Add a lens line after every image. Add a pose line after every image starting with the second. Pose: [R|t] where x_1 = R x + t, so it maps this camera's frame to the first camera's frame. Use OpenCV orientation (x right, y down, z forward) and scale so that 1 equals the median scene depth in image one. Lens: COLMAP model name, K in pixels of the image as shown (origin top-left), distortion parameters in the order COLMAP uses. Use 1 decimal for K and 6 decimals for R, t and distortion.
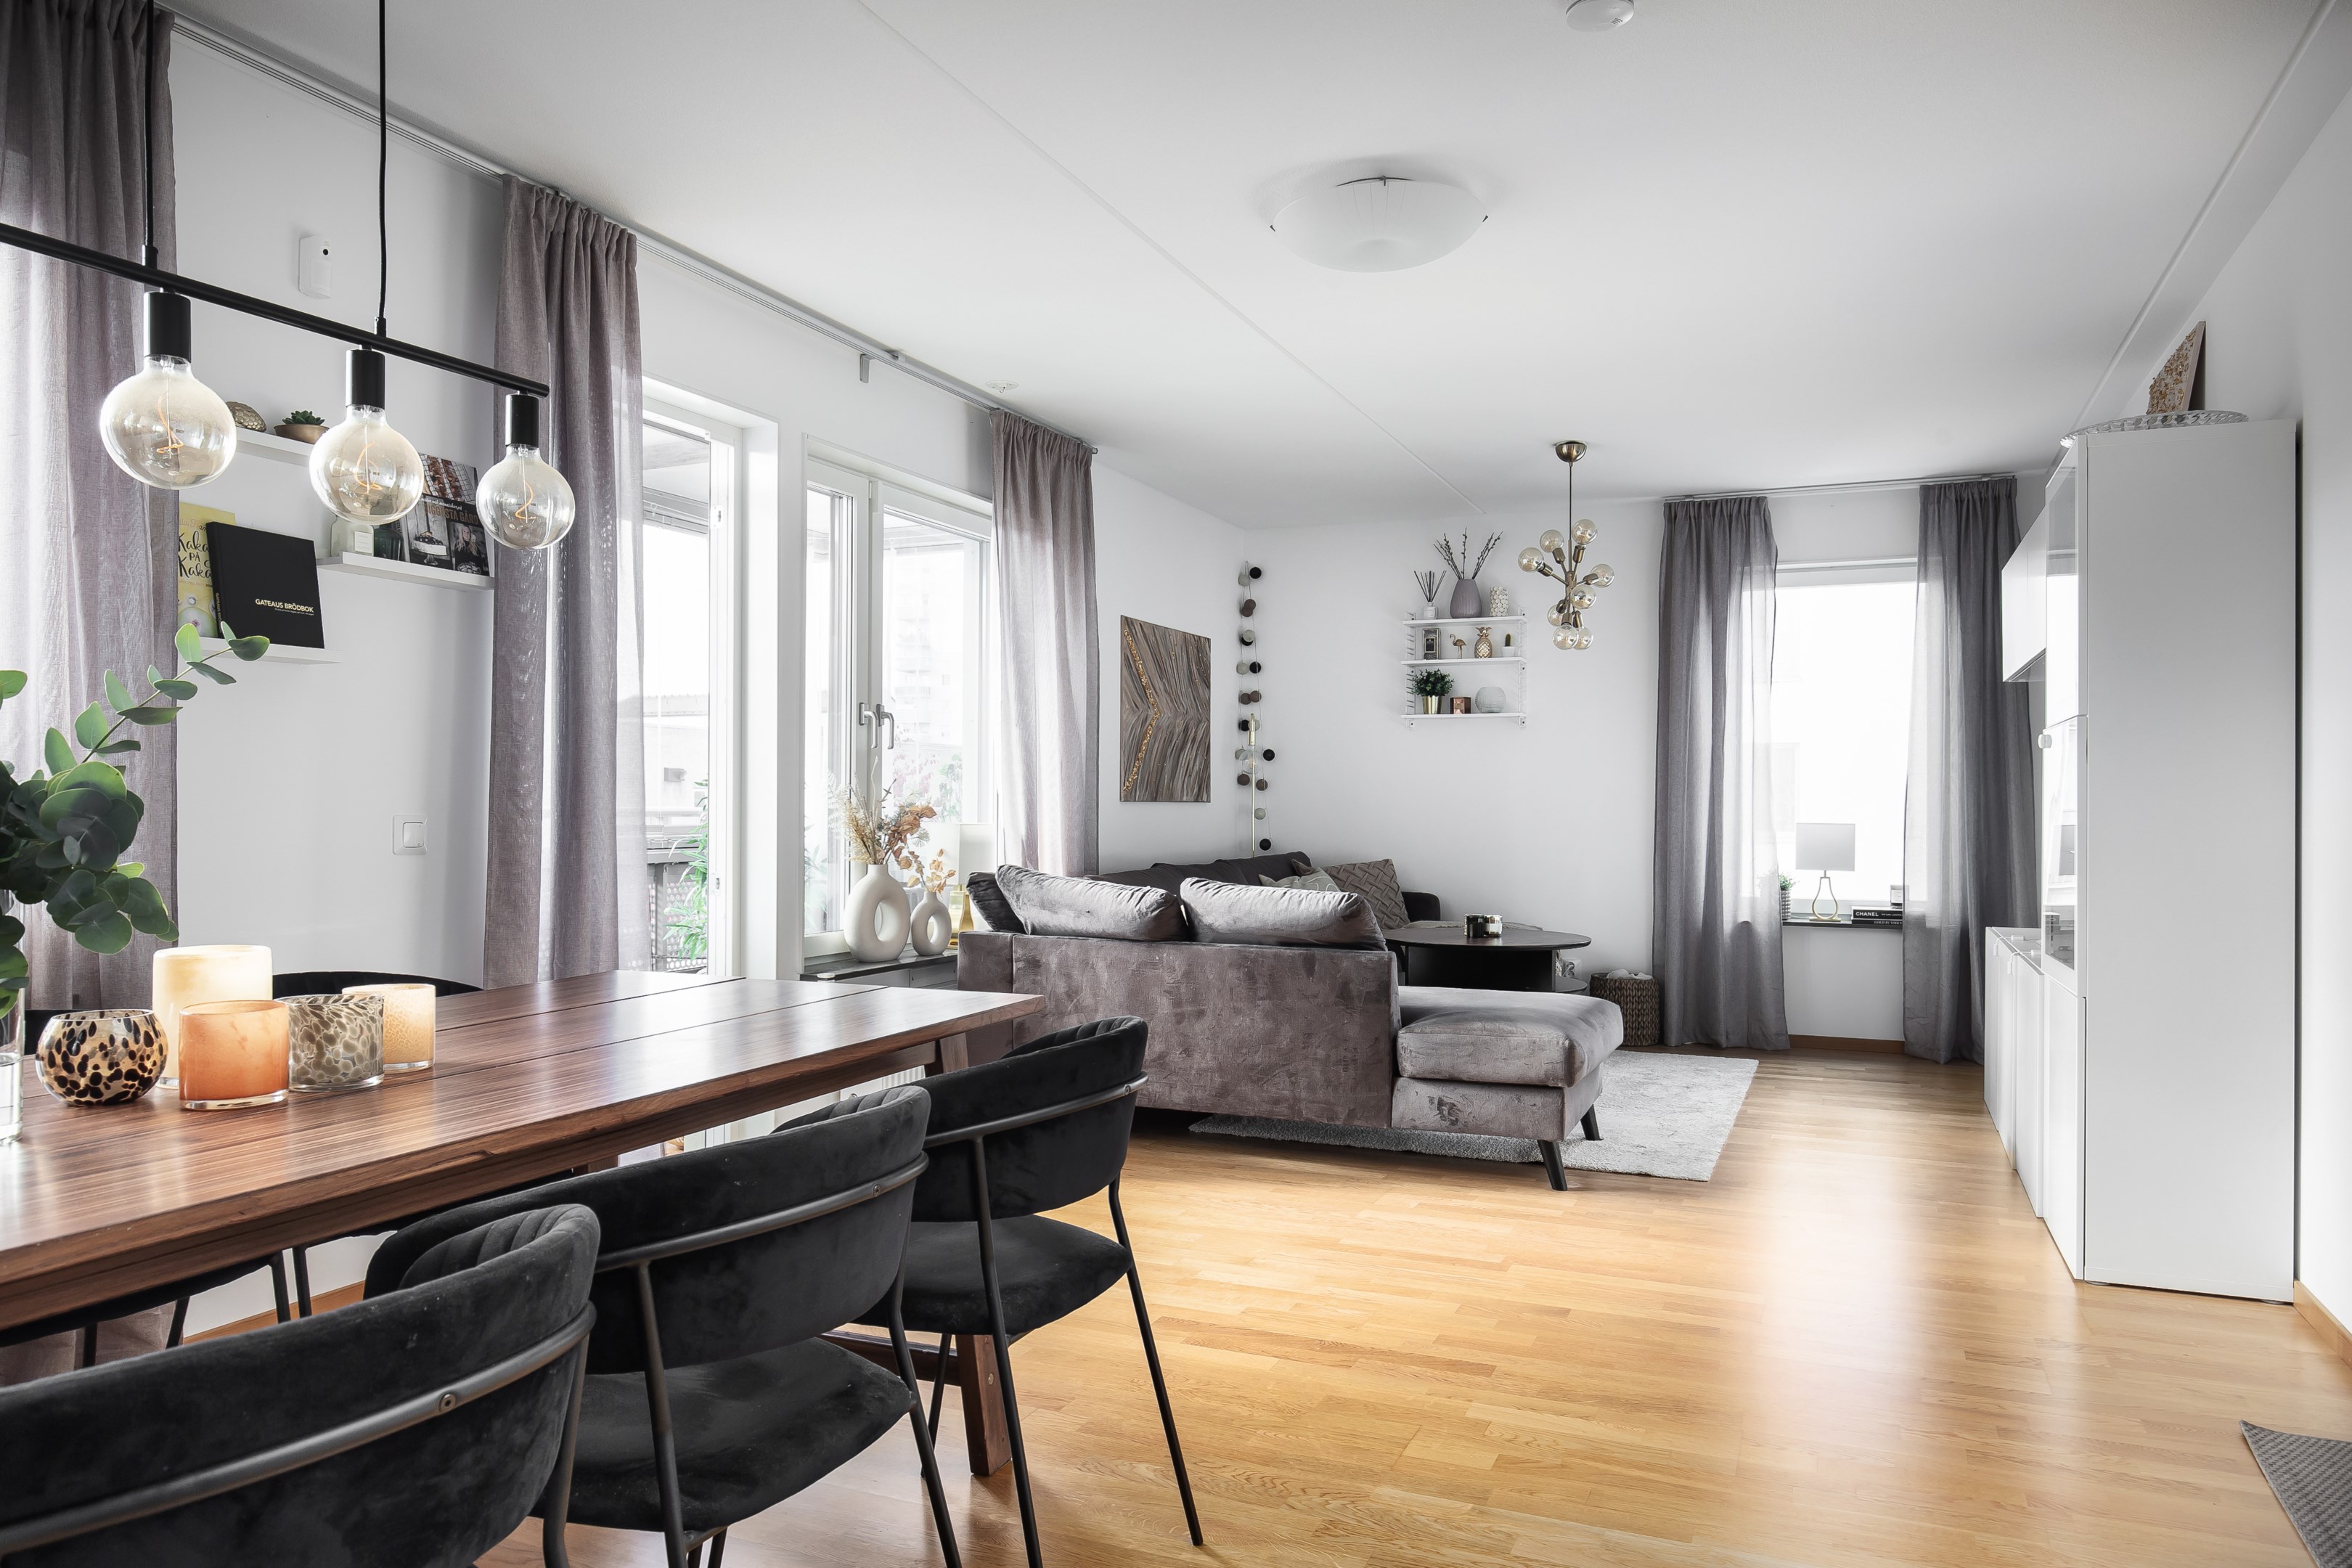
lens RADIAL K [[1563.9, 0, 1160.9], [0, 1563.9, 801.4], [0, 0, 1]] dist [-0.000251, 0.003041]
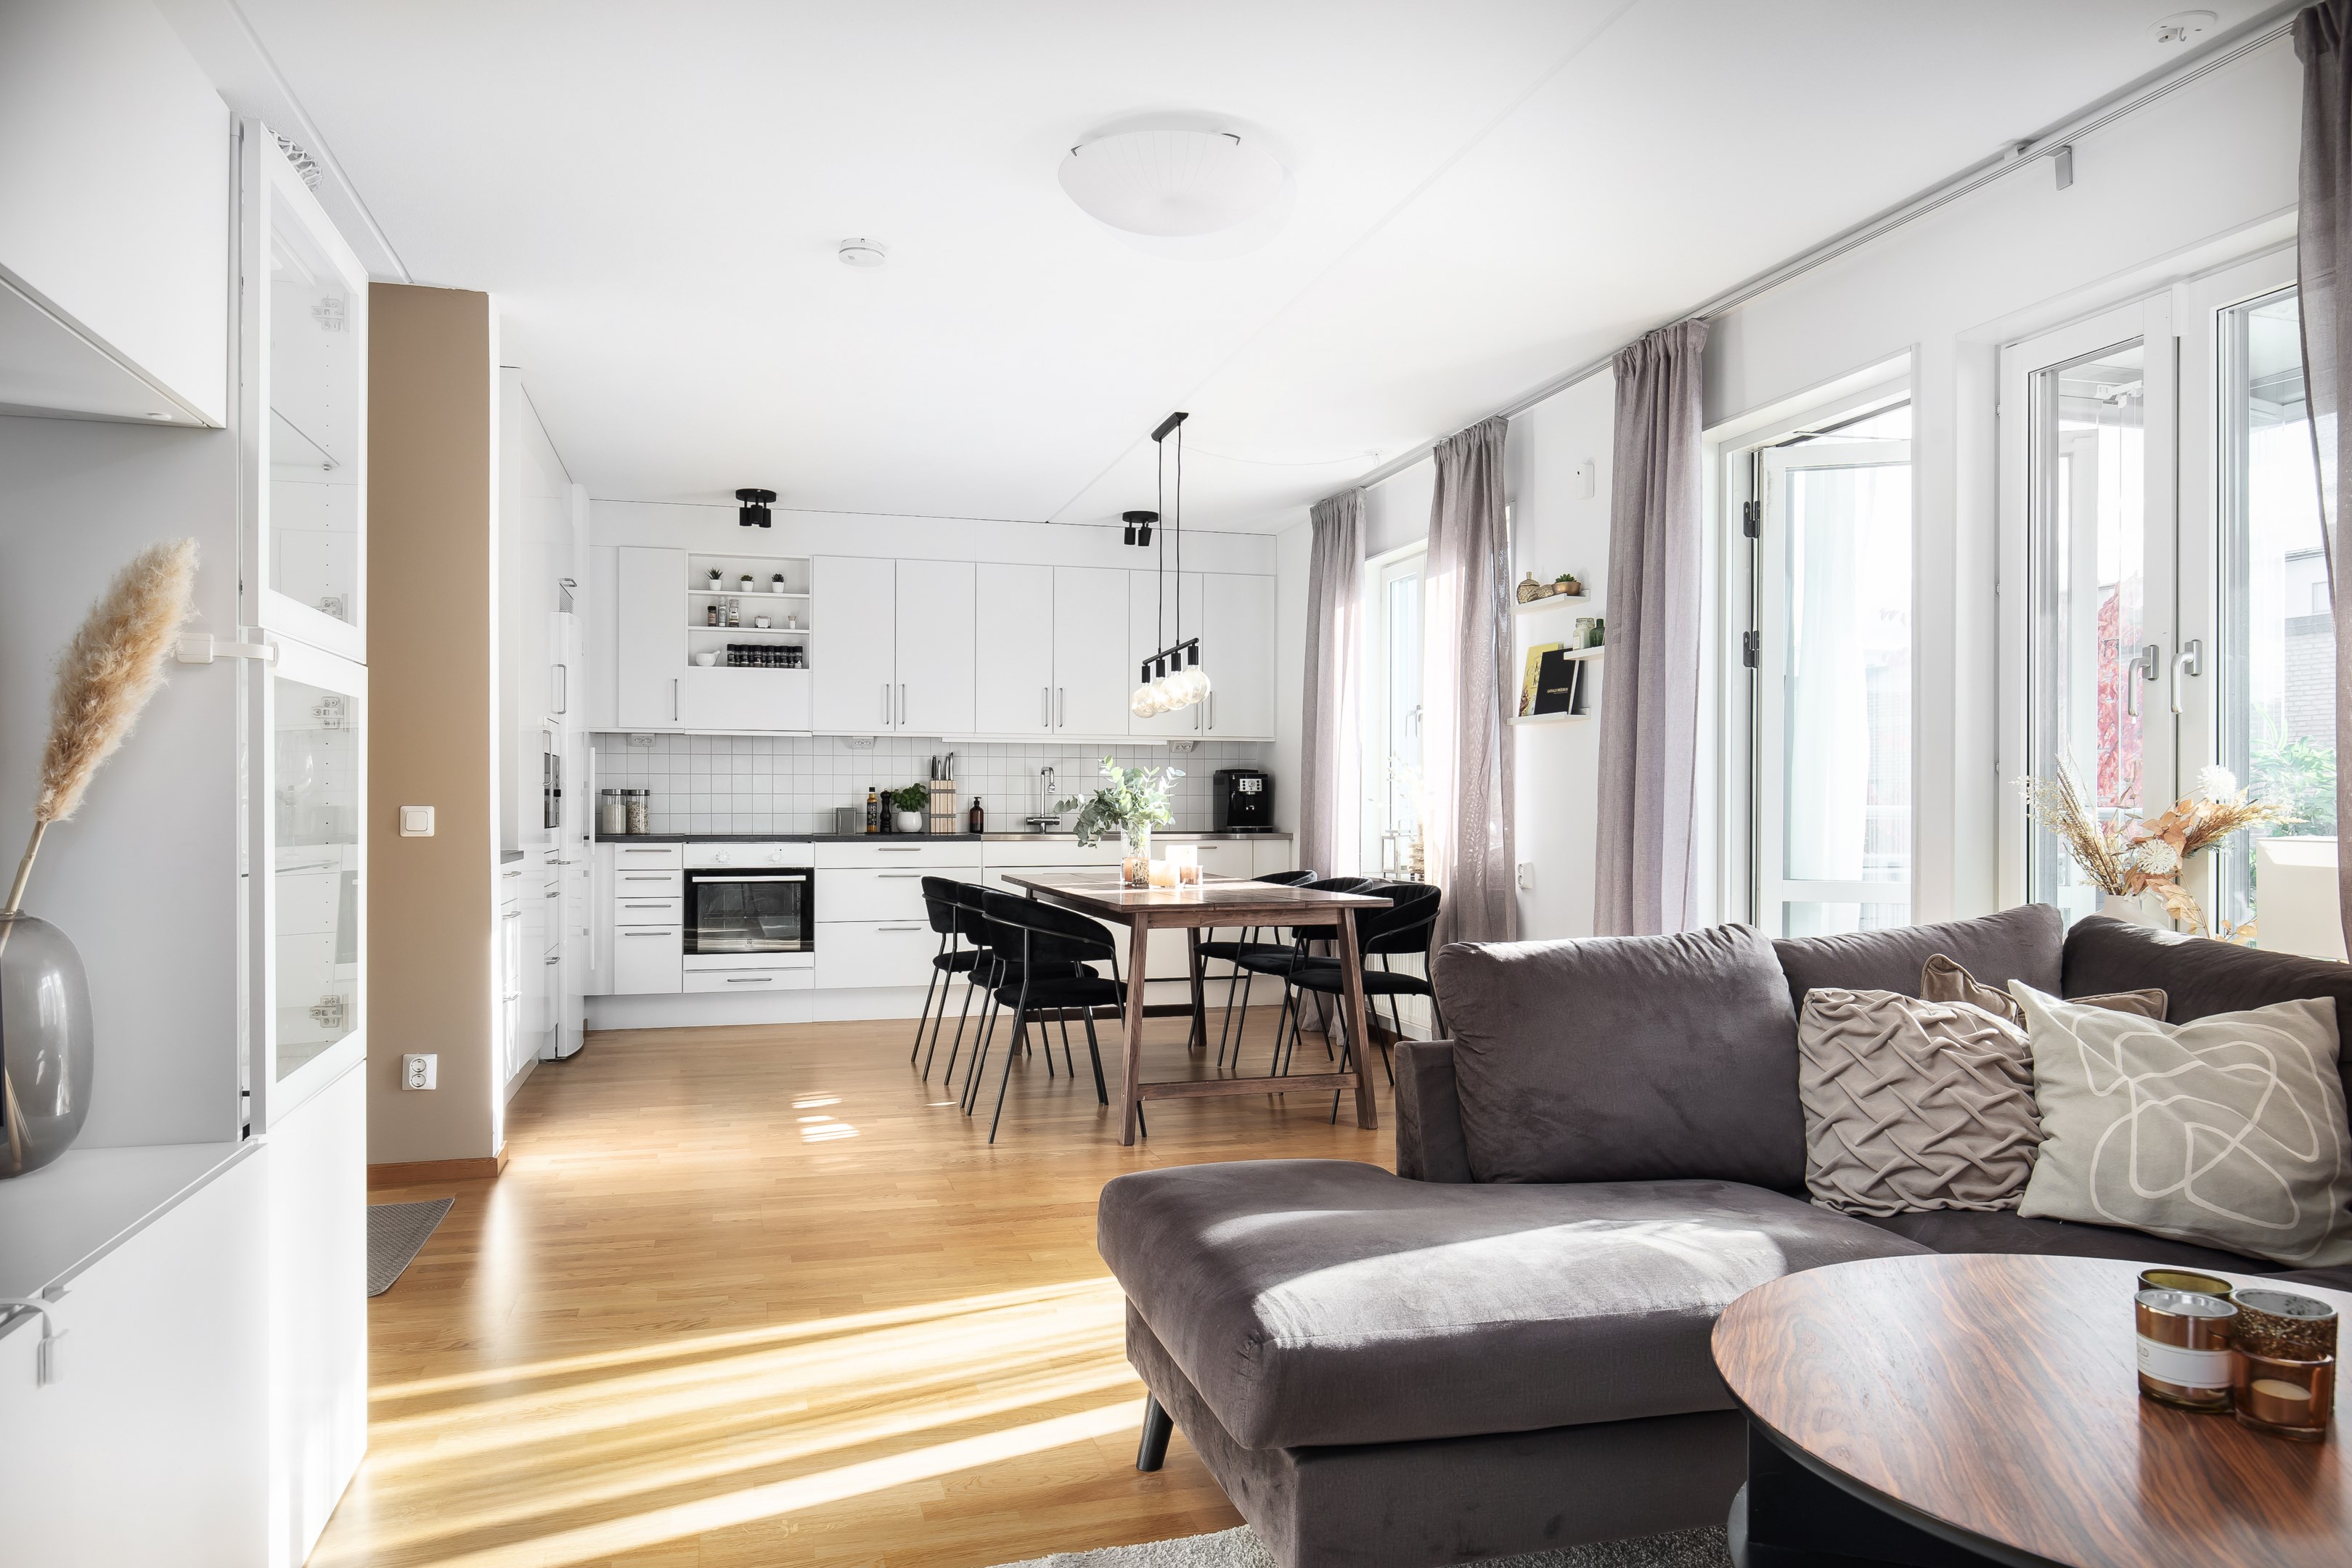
lens RADIAL K [[1563.9, 0, 1156.2], [0, 1563.9, 800.7], [0, 0, 1]] dist [-0.000251, 0.003041]
pose [[-0.776851, -0.002810, -0.629678, 0.791353], [-0.001301, 0.999995, -0.002856, 0.002999], [0.629683, -0.001399, -0.776851, 1.848669]]
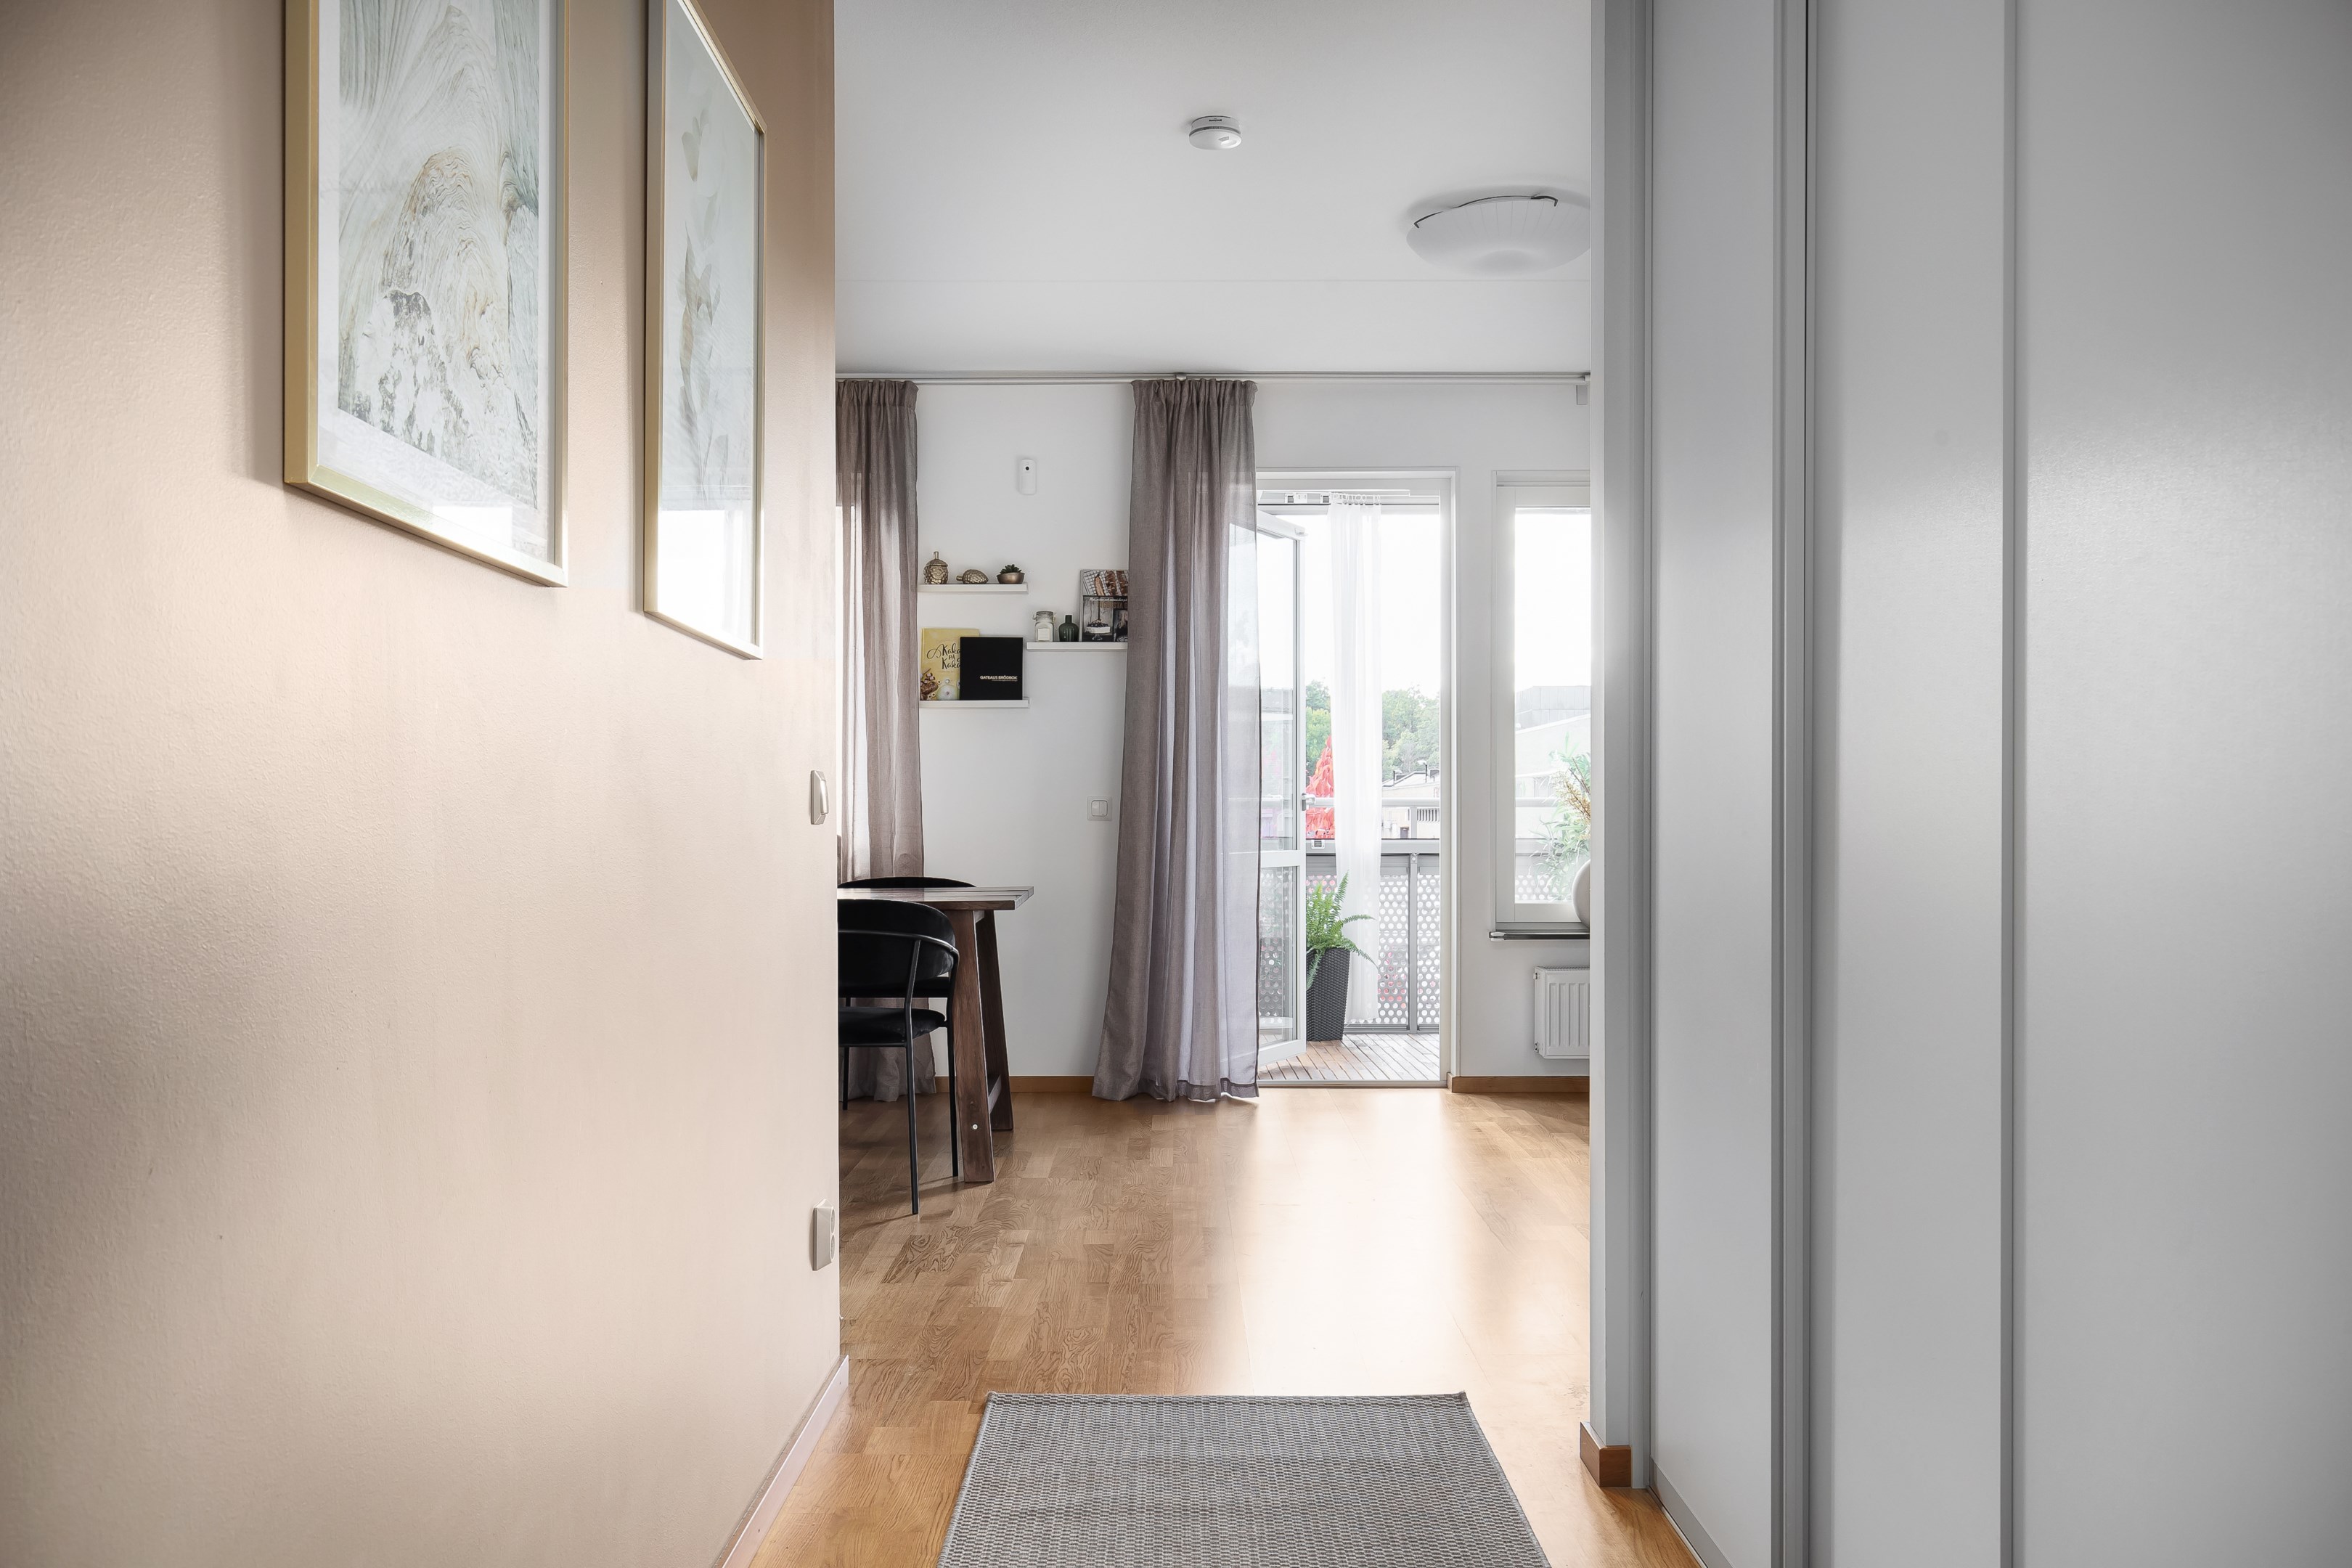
lens RADIAL K [[1928.5, 0, 1169.2], [0, 1928.5, 808.6], [0, 0, 1]] dist [0.085781, 0.000325]
pose [[0.401065, -0.001496, -0.916049, 1.358998], [0.005629, 0.999984, 0.000832, 0.020501], [0.916032, -0.005490, 0.401067, 0.264171]]
